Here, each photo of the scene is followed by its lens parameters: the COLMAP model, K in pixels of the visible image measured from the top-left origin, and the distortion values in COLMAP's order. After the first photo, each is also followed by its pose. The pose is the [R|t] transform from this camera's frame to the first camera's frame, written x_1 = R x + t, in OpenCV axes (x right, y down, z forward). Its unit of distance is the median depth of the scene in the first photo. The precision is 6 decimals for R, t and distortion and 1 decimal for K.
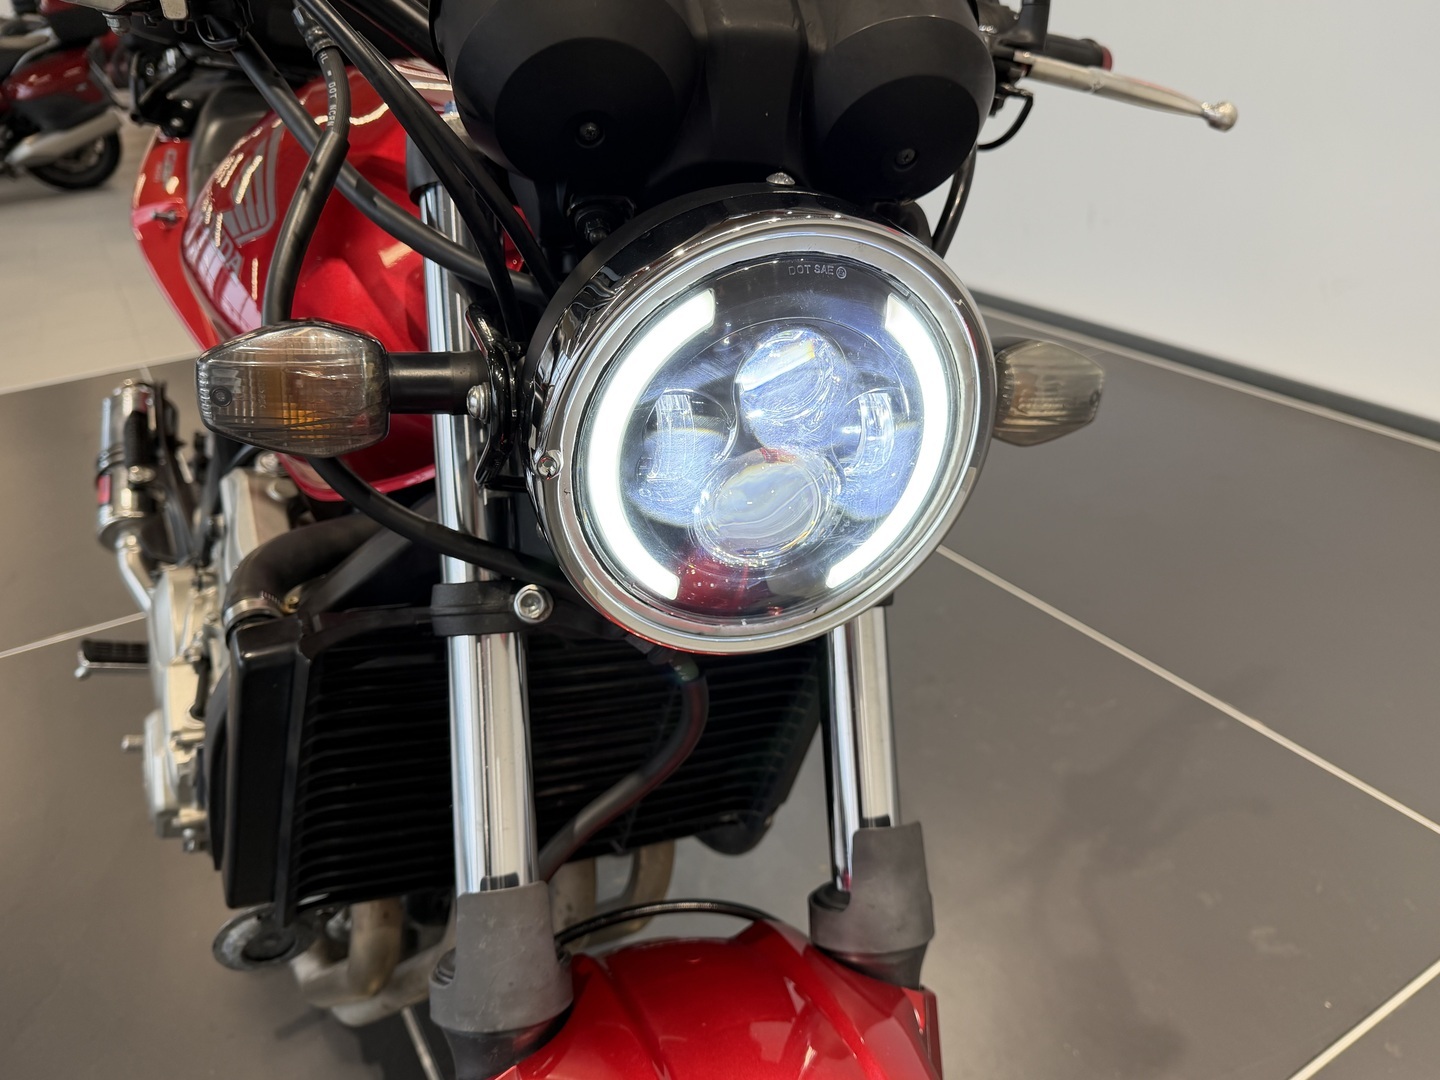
lens RADIAL K [[1076.7, 0, 720.0], [0, 1076.7, 540.0], [0, 0, 1]] dist [0.037549, -0.073722]
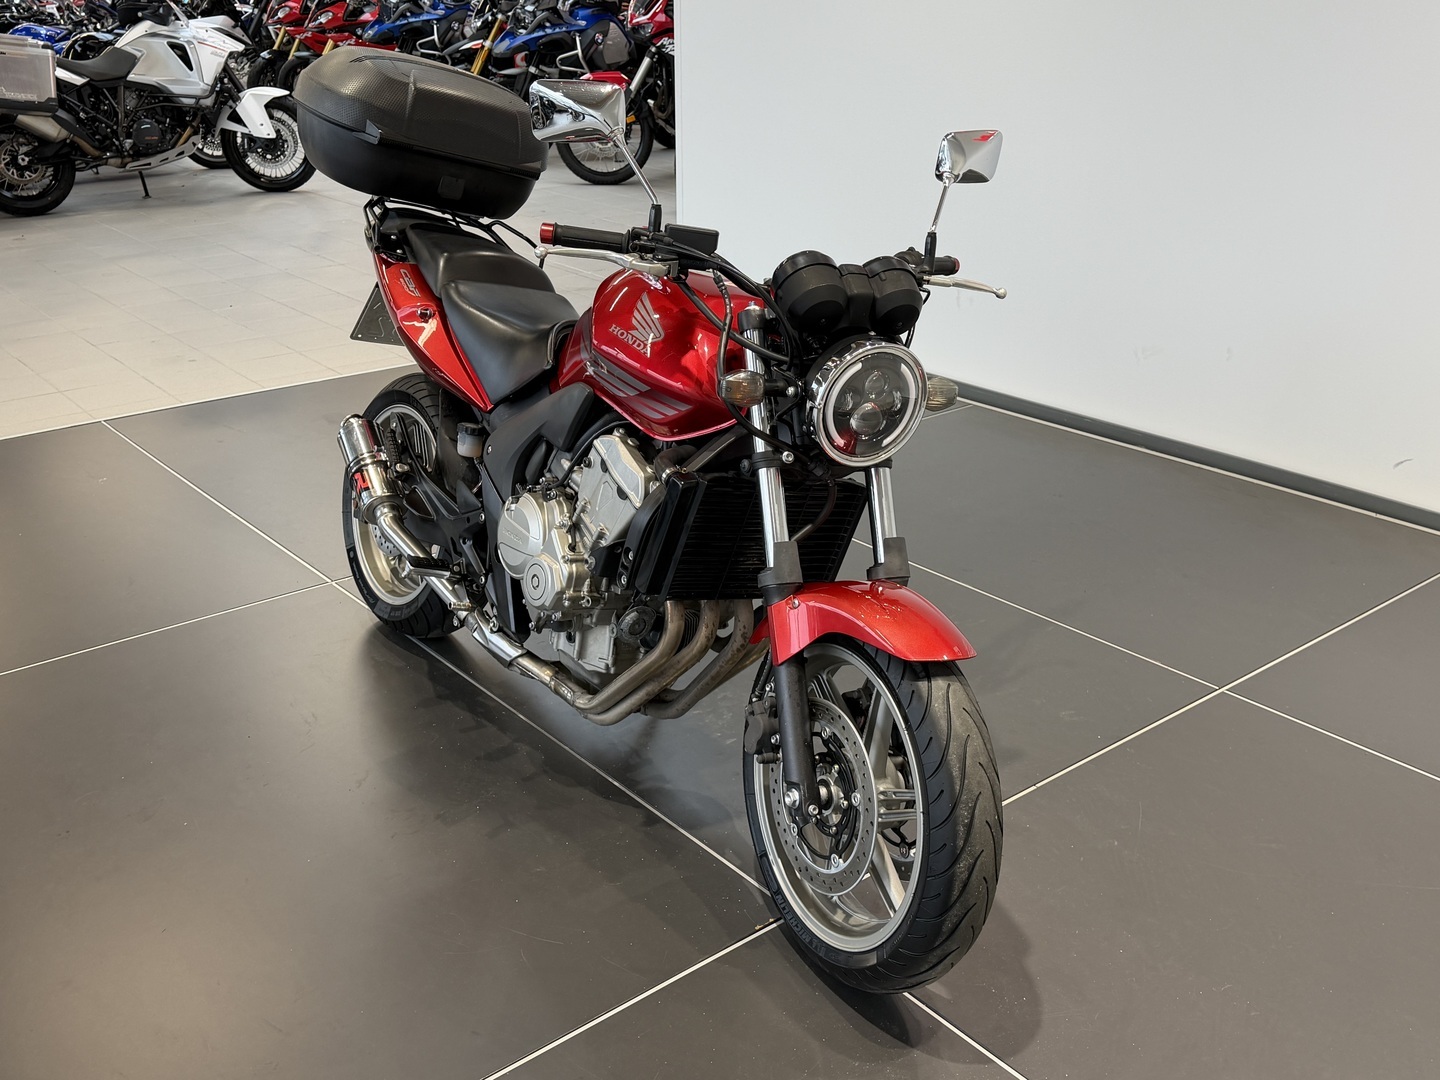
lens RADIAL K [[1454.1, 0, 720.0], [0, 1454.1, 540.0], [0, 0, 1]] dist [-0.003810, -0.000755]
pose [[0.989043, -0.014029, 0.146958, -0.974624], [0.028127, 0.995146, -0.094303, 0.682164], [-0.144922, 0.097403, 0.984637, -3.082355]]
